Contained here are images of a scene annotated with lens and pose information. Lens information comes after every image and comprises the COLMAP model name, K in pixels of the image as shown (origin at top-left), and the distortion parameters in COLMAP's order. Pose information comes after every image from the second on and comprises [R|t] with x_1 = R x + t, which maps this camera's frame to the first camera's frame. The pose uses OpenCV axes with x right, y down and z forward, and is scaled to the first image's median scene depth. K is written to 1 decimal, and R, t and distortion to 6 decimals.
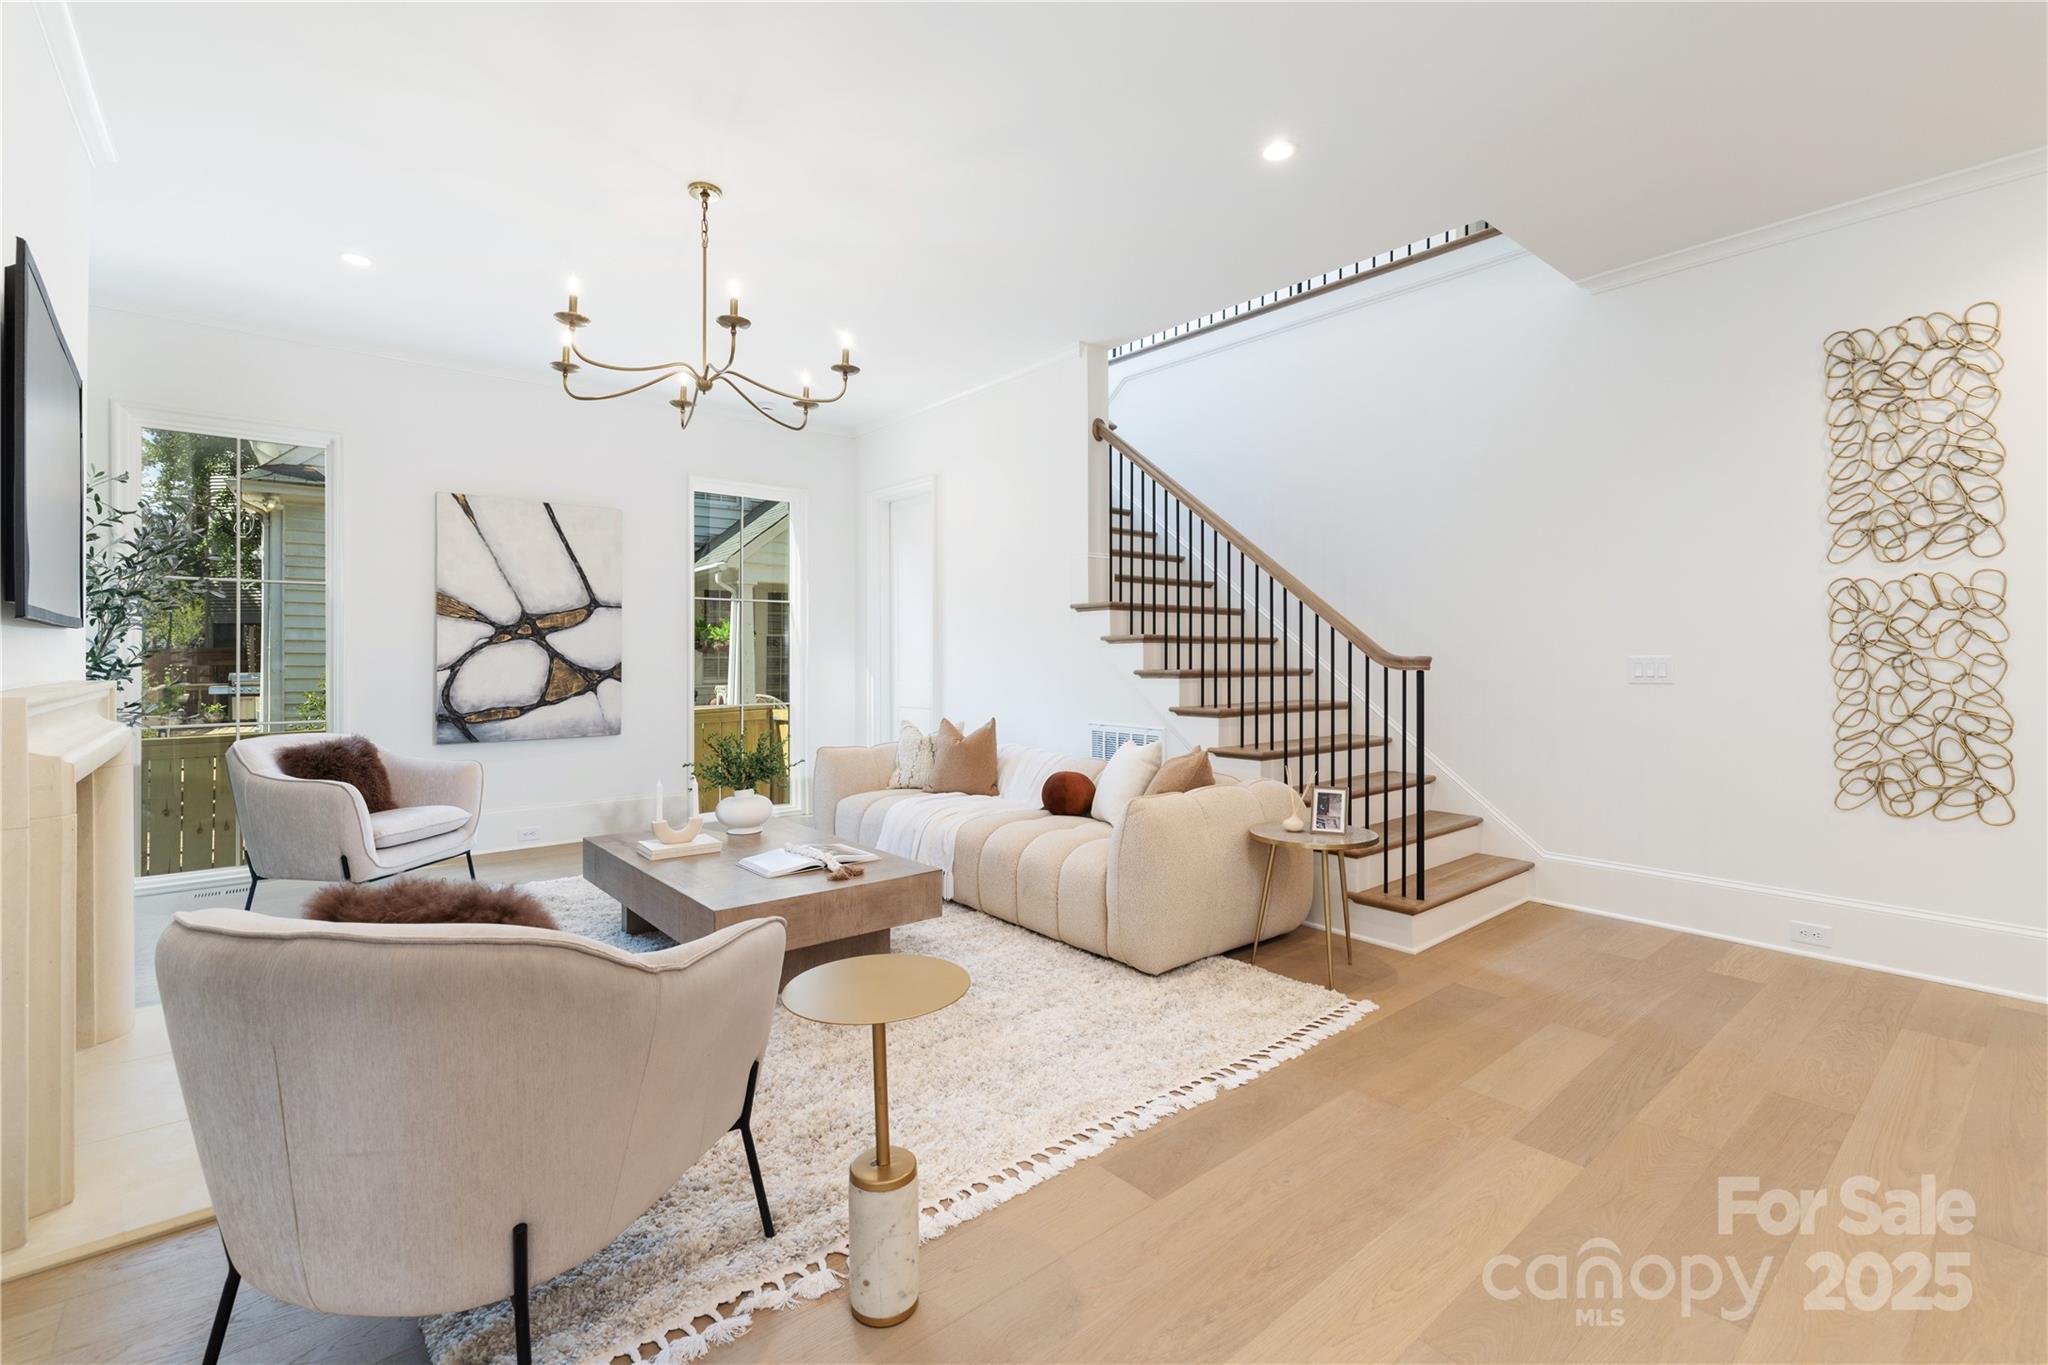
lens RADIAL K [[901.9, 0, 1020.4], [0, 901.9, 662.5], [0, 0, 1]] dist [0.000342, 0.000867]
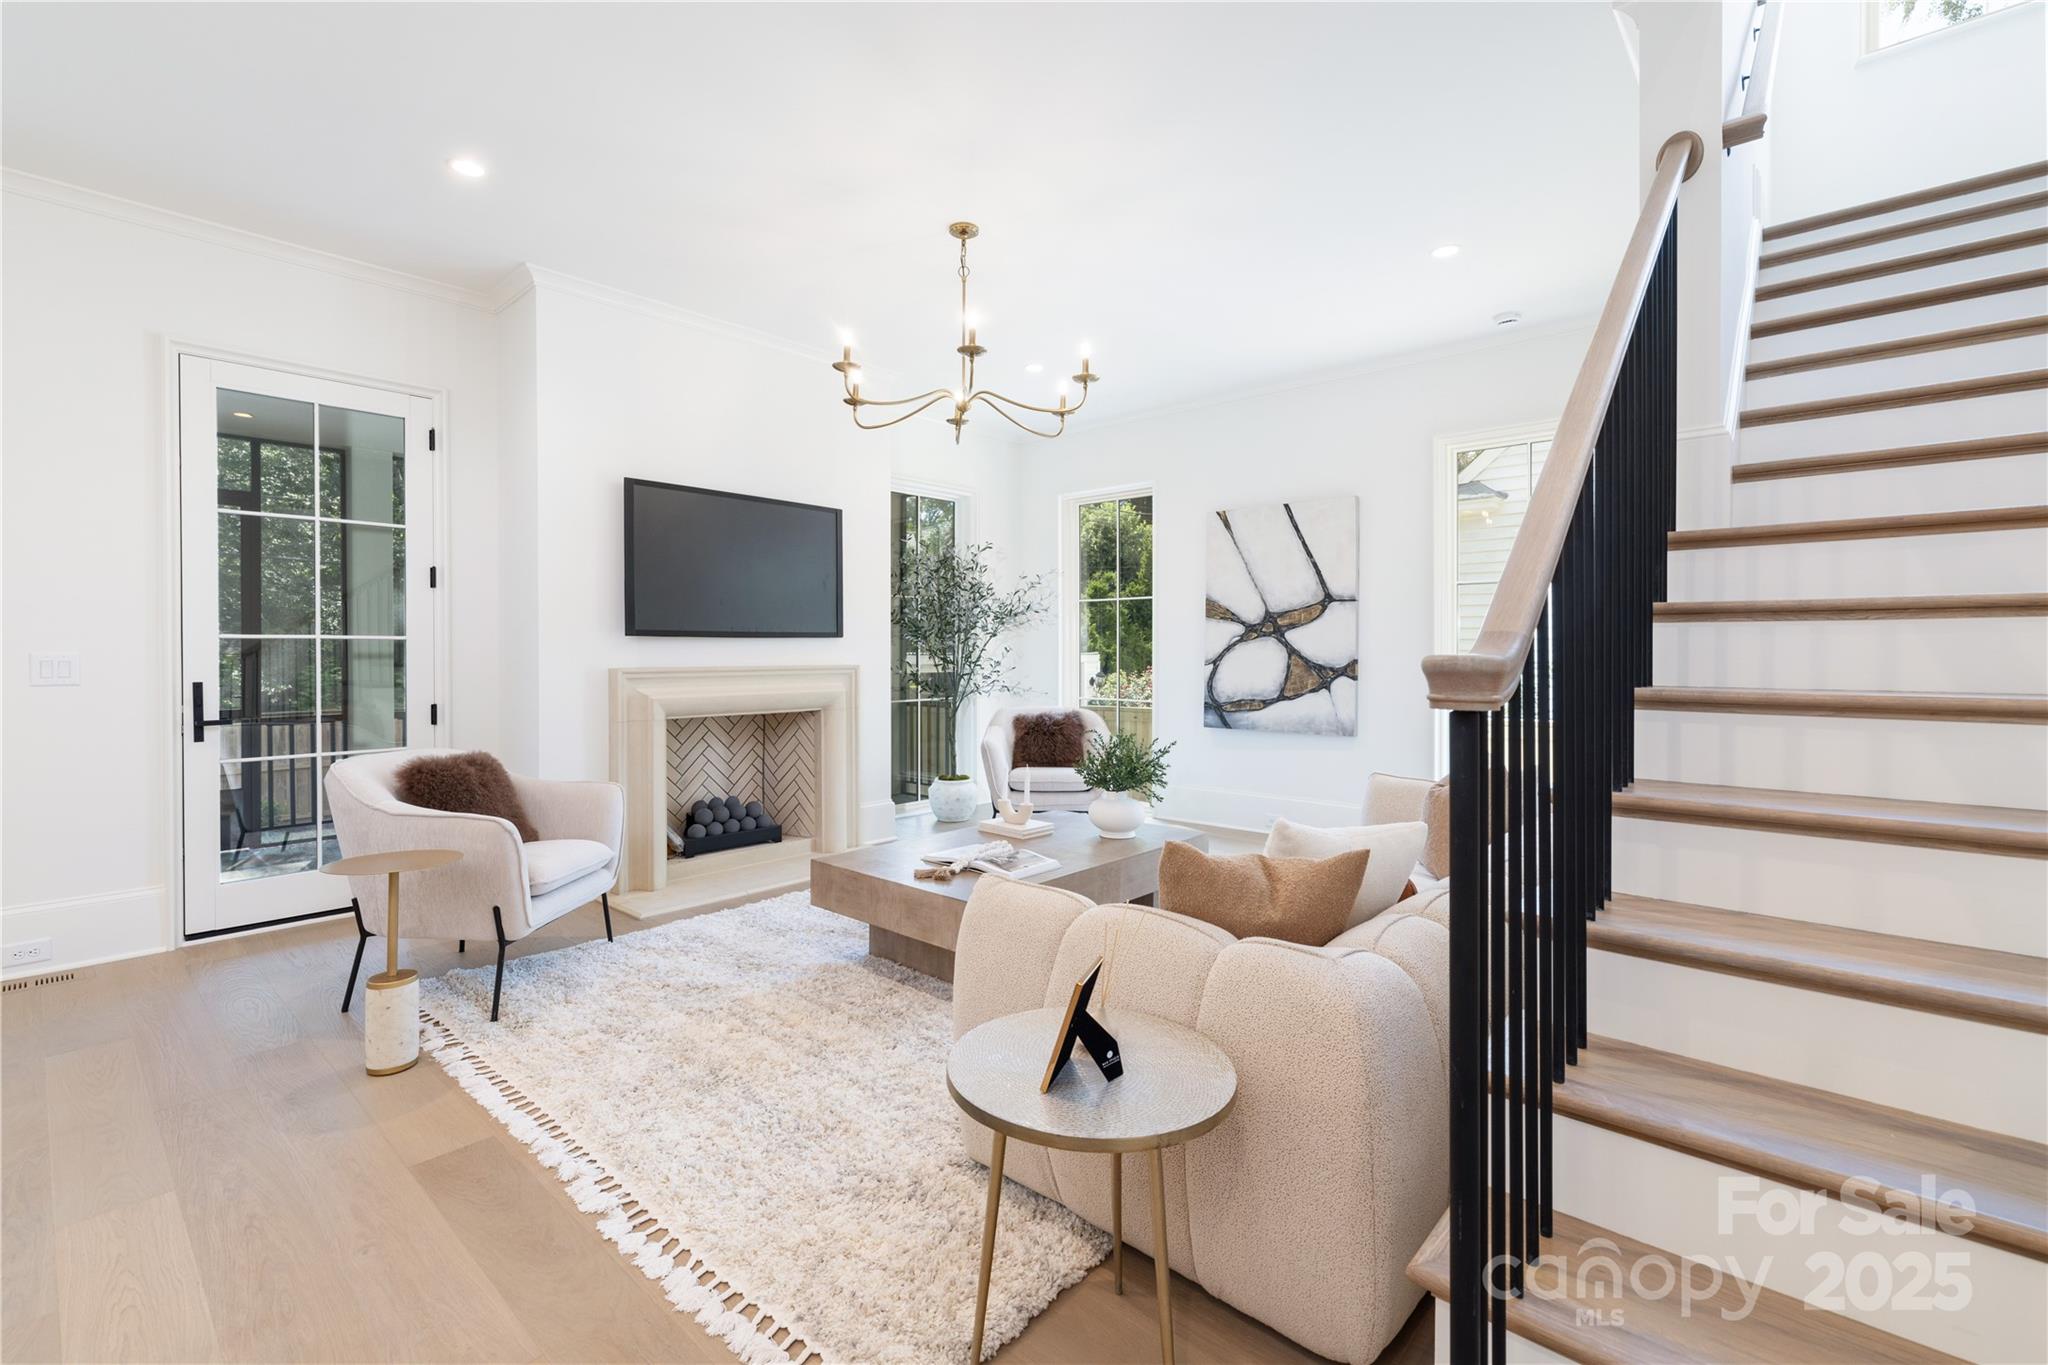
lens RADIAL K [[901.9, 0, 1018.7], [0, 901.9, 669.0], [0, 0, 1]] dist [0.000342, 0.000867]
pose [[0.129294, 0.018045, -0.991442, 0.467573], [-0.008358, 0.999819, 0.017107, -0.003552], [0.991571, 0.006074, 0.129421, 0.572946]]
